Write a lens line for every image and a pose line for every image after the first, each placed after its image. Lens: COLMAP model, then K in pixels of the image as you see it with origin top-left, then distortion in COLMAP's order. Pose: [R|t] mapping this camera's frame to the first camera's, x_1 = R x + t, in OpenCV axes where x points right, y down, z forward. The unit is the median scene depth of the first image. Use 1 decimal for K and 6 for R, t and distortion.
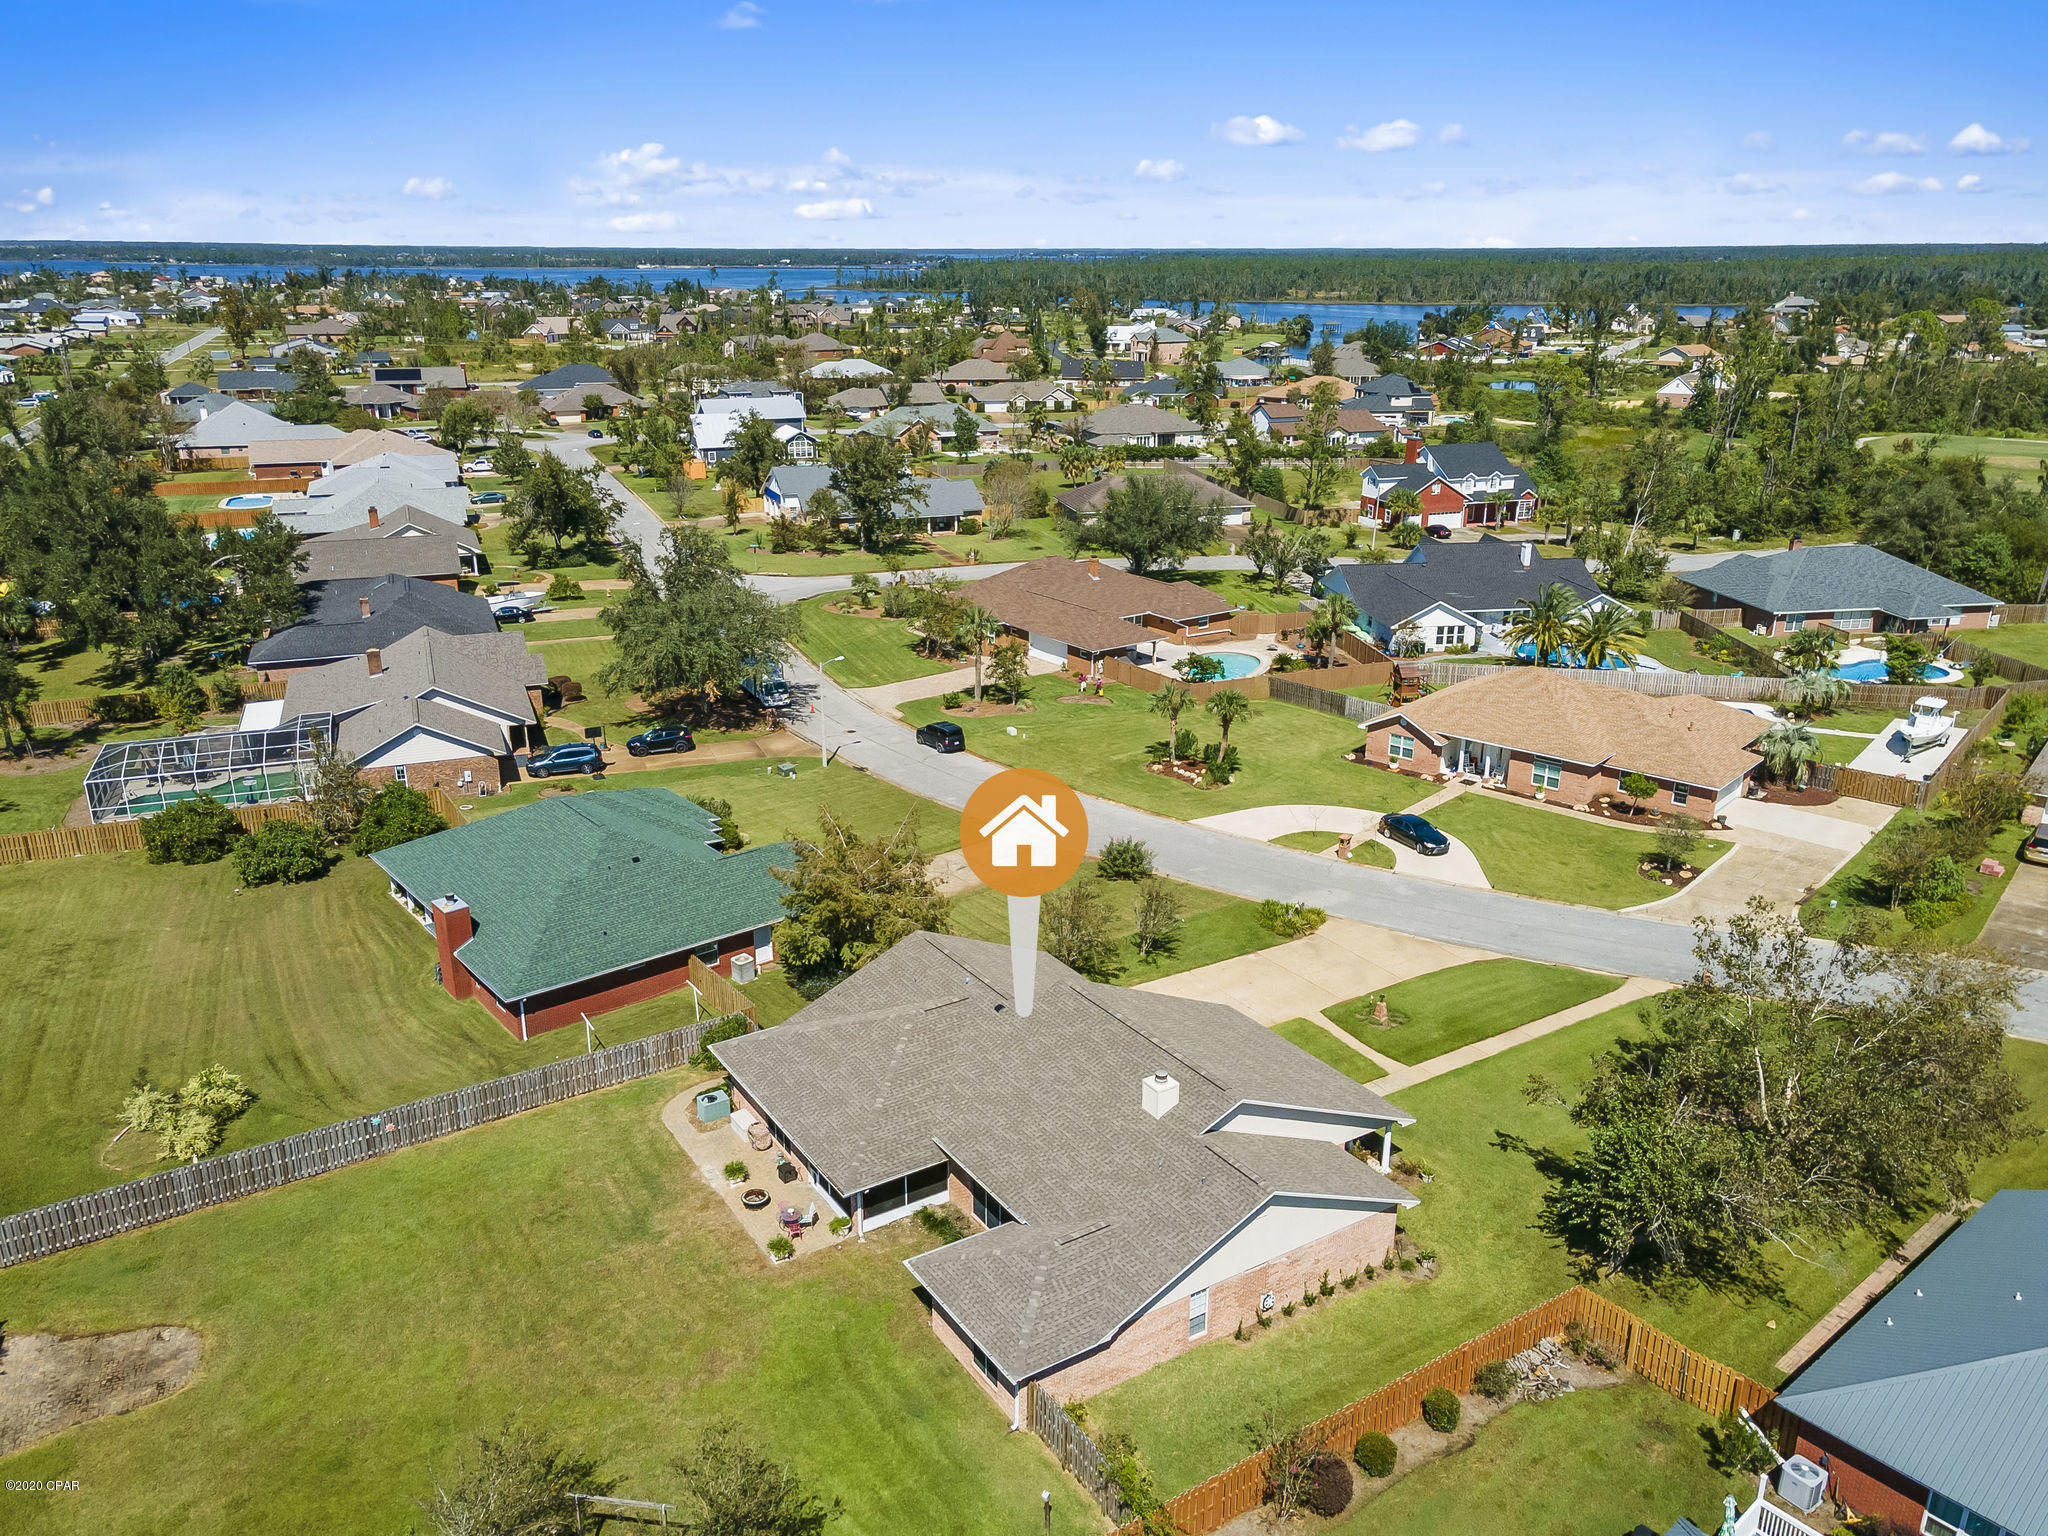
lens RADIAL K [[1523.2, 0, 1003.6], [0, 1523.2, 796.2], [0, 0, 1]] dist [0.018342, 0.042162]
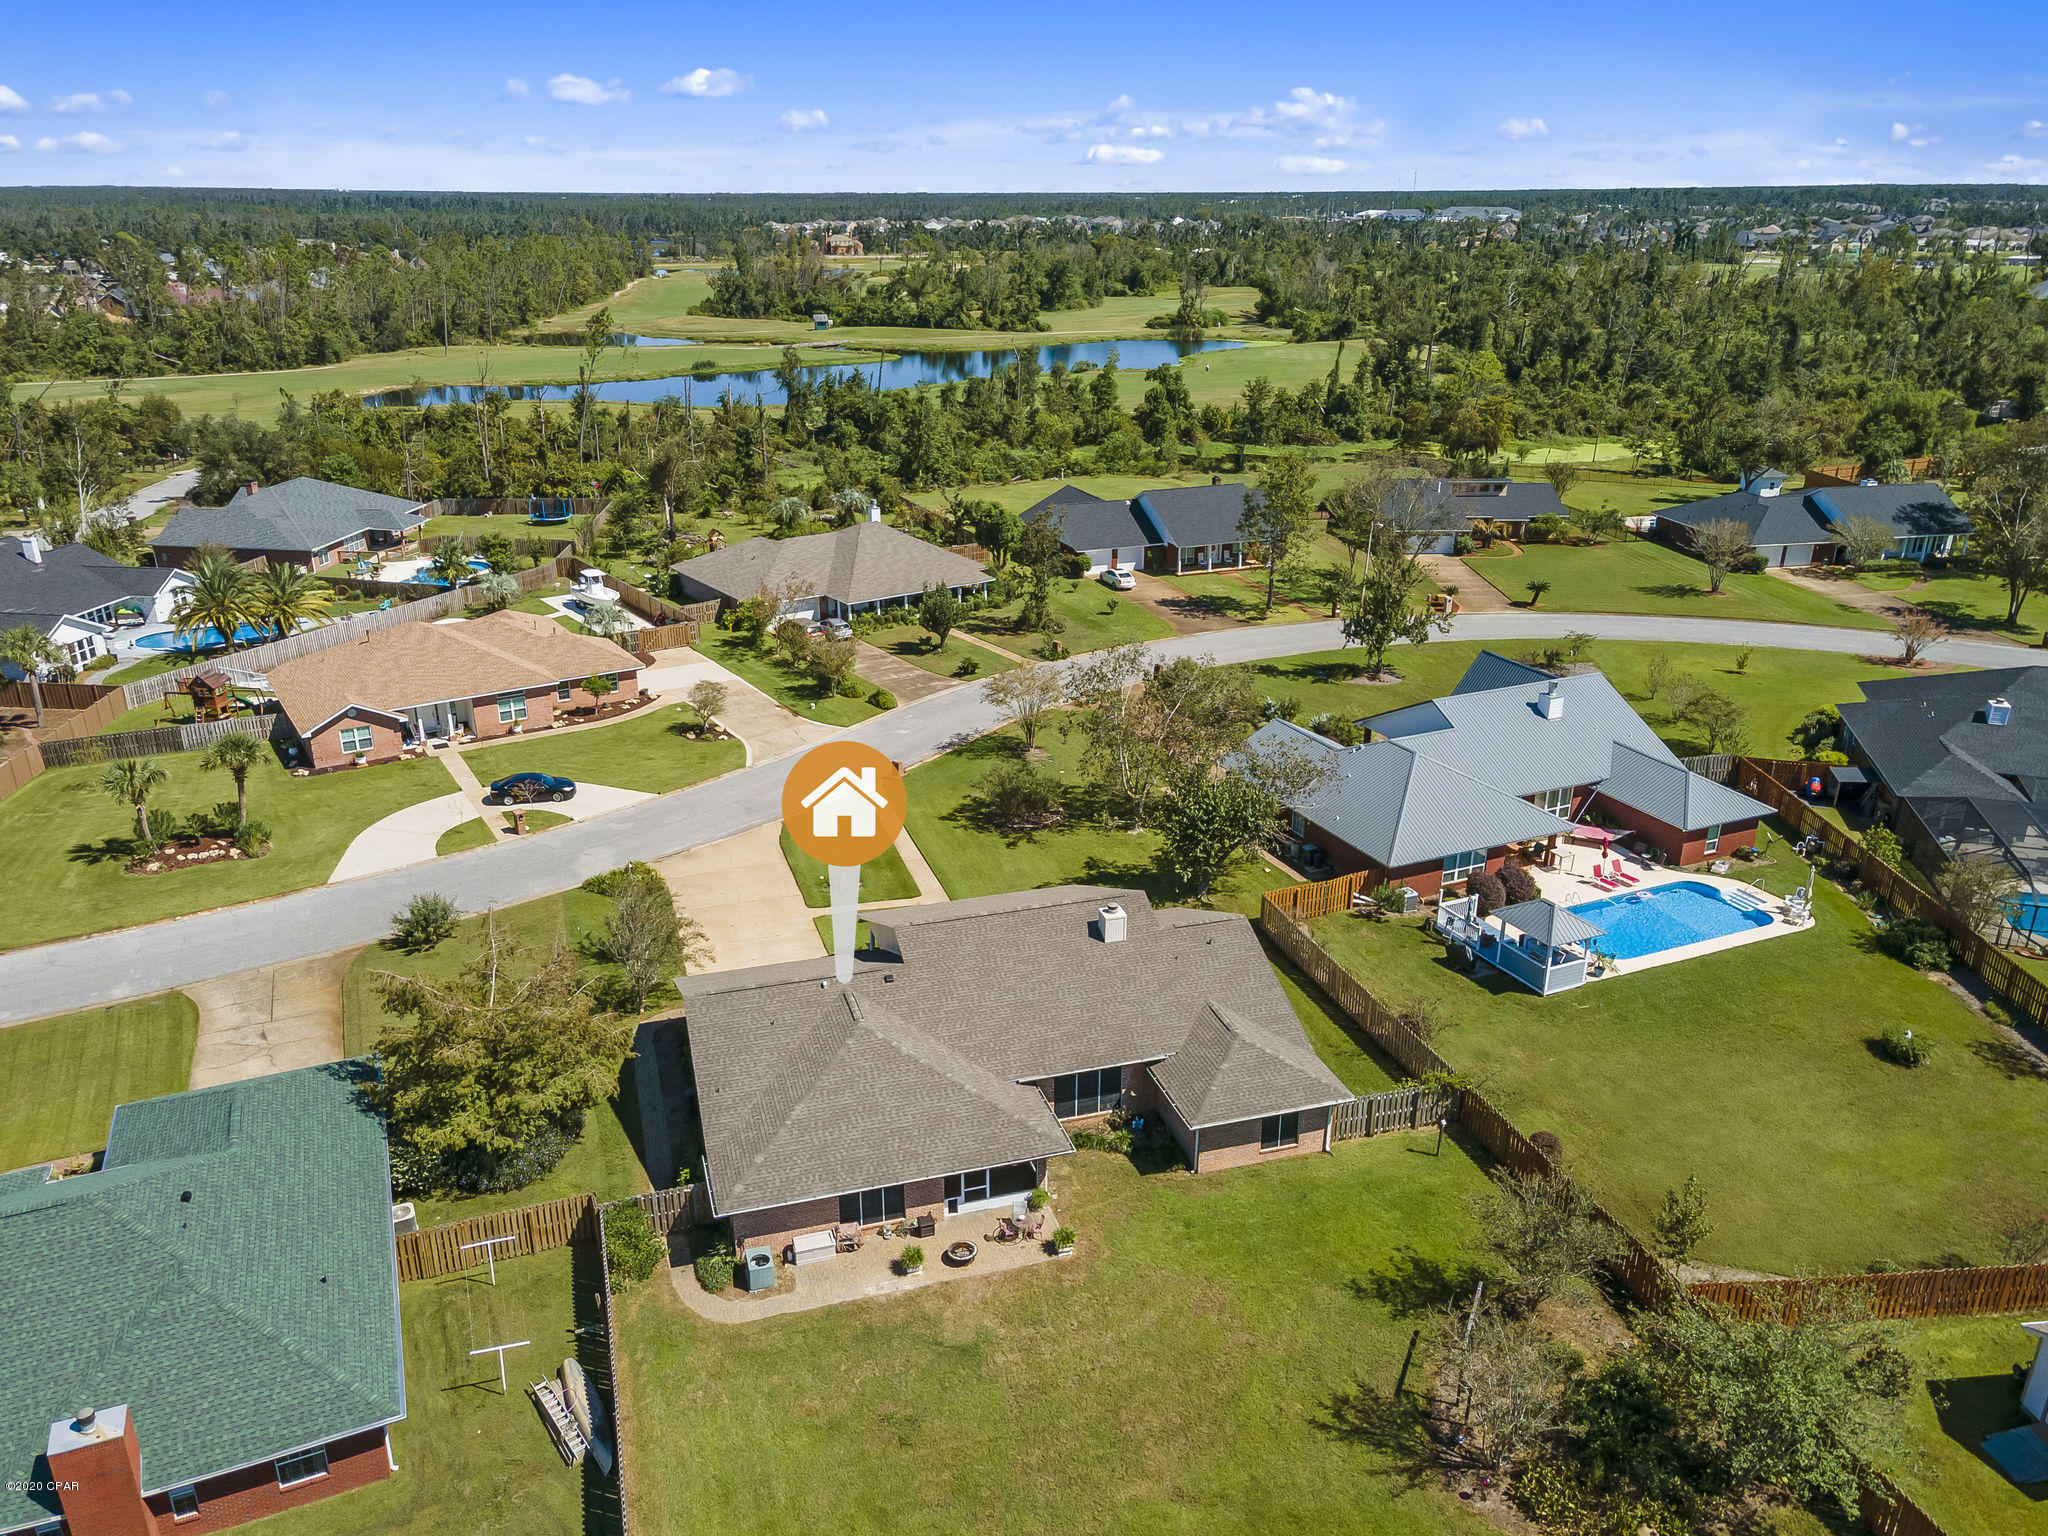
lens RADIAL K [[1523.2, 0, 1024.5], [0, 1523.2, 782.7], [0, 0, 1]] dist [0.018342, 0.042162]
pose [[0.265113, -0.350225, 0.898364, -0.469382], [0.328650, 0.908733, 0.257281, -0.113895], [-0.906479, 0.227039, 0.356018, 0.314106]]
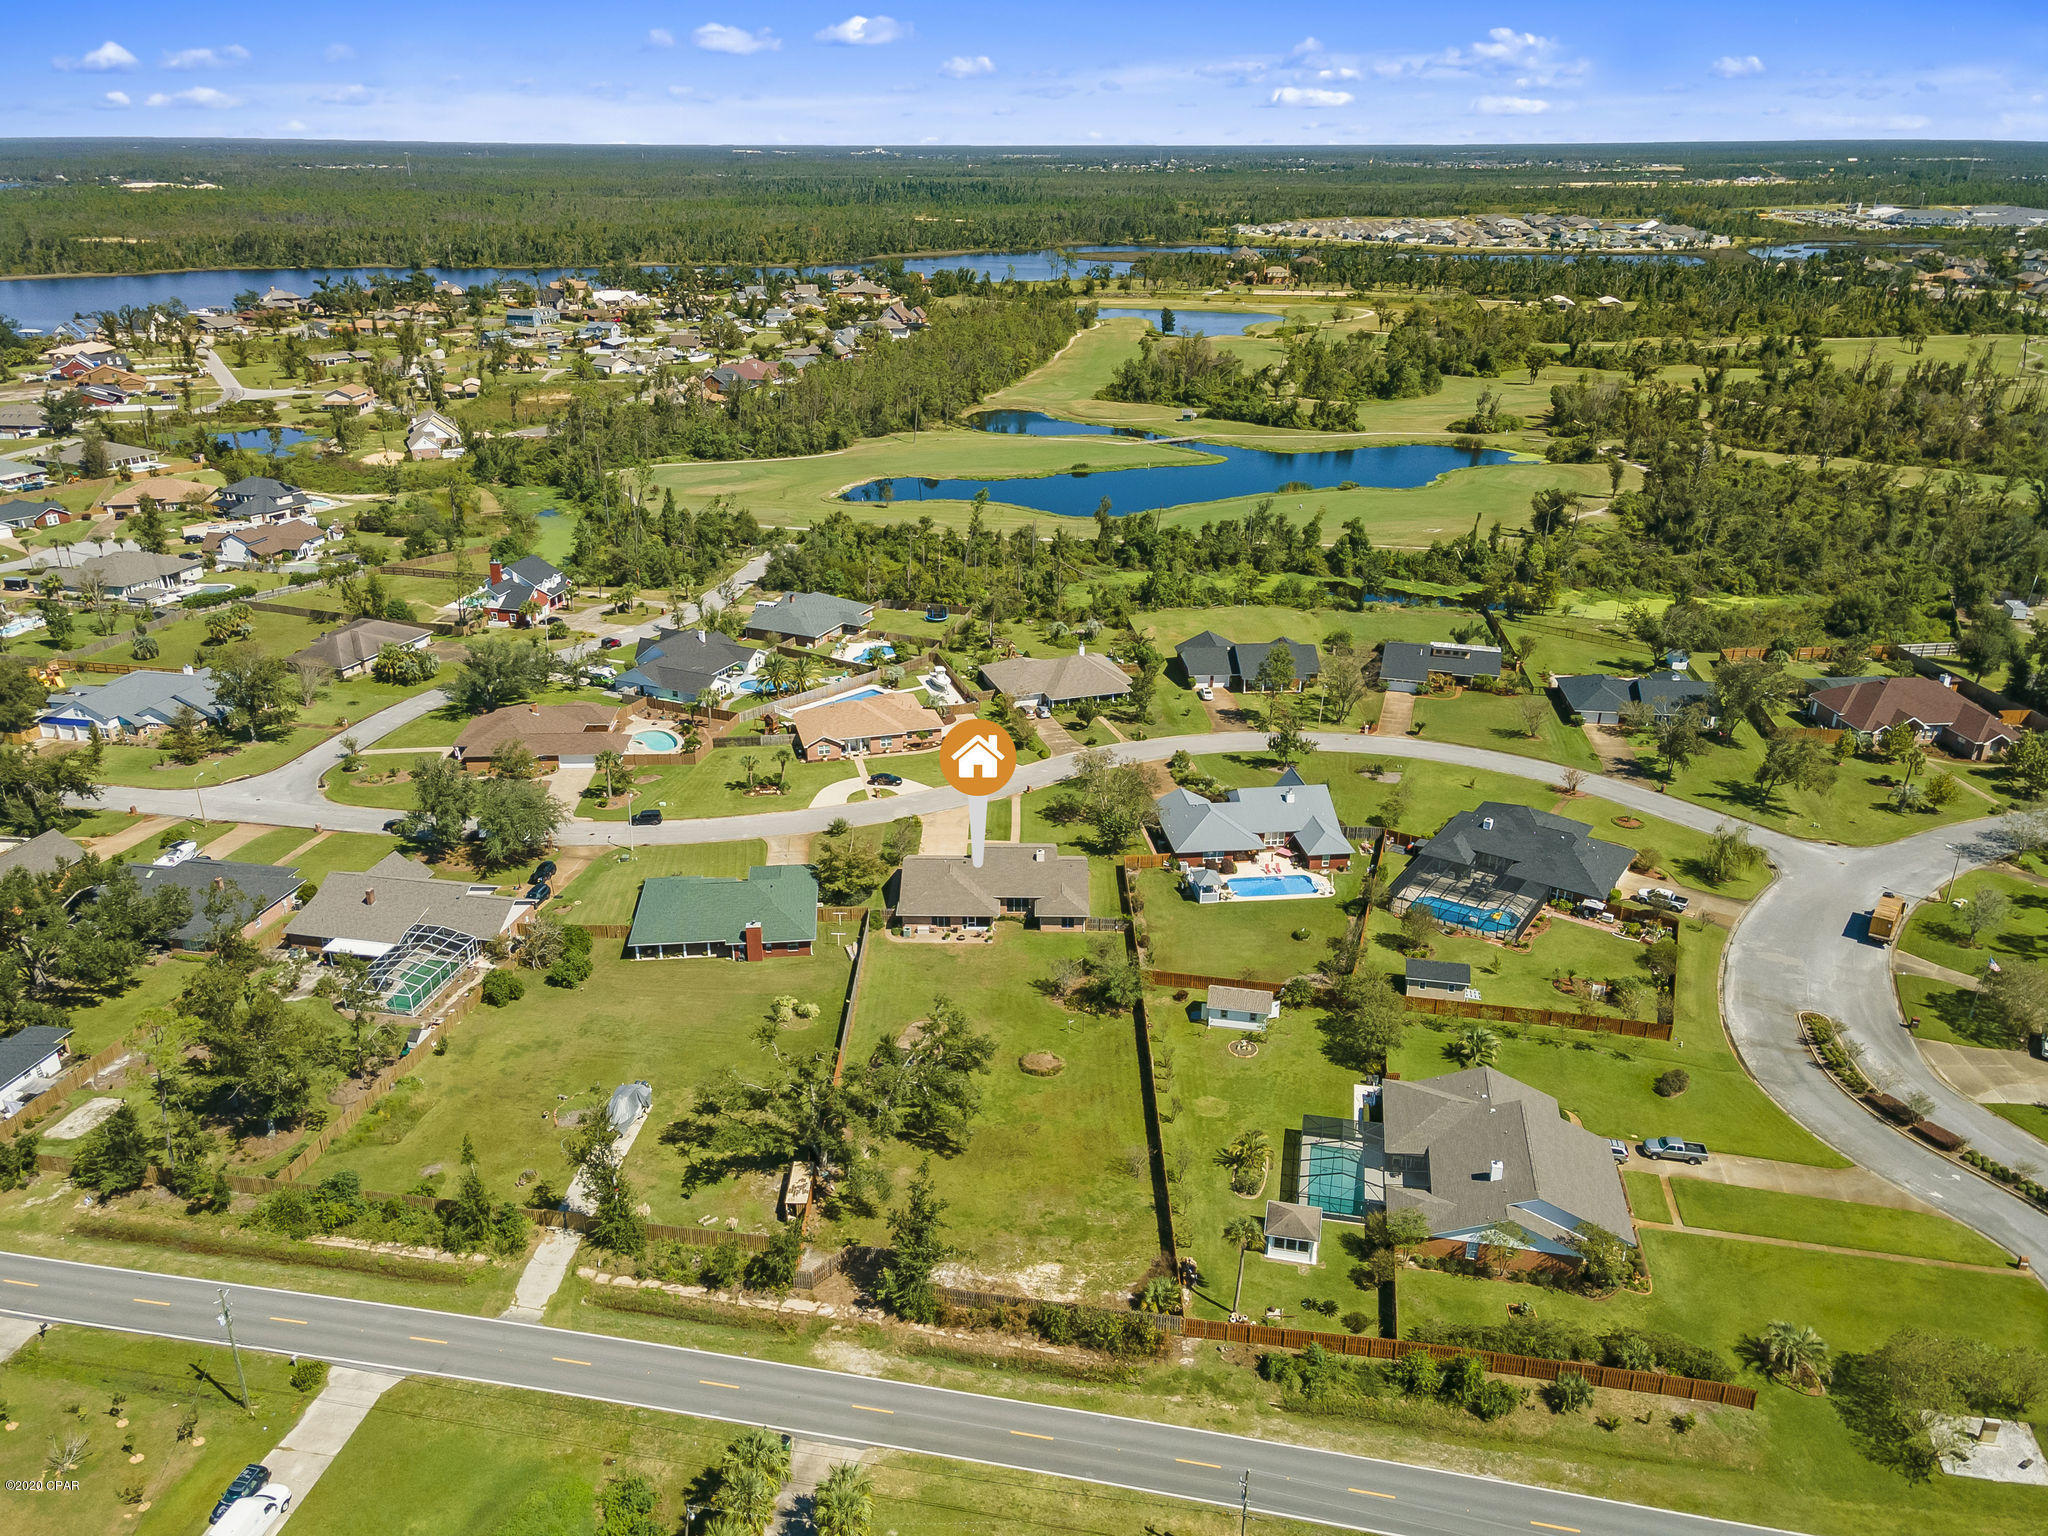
lens RADIAL K [[1523.2, 0, 1022.5], [0, 1523.2, 749.1], [0, 0, 1]] dist [0.018342, 0.042162]
pose [[0.542193, -0.307307, 0.782042, -1.343223], [0.282533, 0.943205, 0.174755, -0.344511], [-0.791329, 0.126201, 0.598223, -0.580943]]
